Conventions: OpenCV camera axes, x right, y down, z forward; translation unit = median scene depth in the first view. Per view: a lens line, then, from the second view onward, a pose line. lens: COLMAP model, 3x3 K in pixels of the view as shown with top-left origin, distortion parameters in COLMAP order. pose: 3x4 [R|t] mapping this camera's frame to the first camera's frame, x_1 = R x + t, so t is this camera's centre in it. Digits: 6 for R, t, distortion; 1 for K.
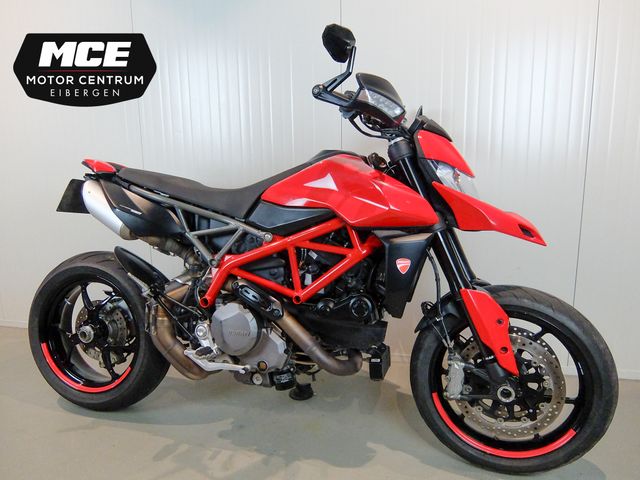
lens RADIAL K [[472.7, 0, 319.8], [0, 472.7, 250.3], [0, 0, 1]] dist [-0.027584, -0.001217]
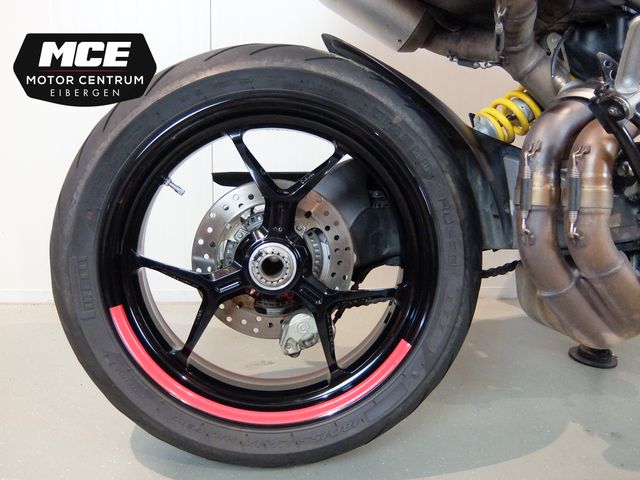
lens RADIAL K [[476.0, 0, 321.9], [0, 476.0, 241.0], [0, 0, 1]] dist [-0.014194, -0.002330]
pose [[0.942900, -0.042862, 0.330306, -0.697495], [0.029716, 0.998556, 0.044749, 0.173920], [-0.331747, -0.032379, 0.942813, 0.774130]]
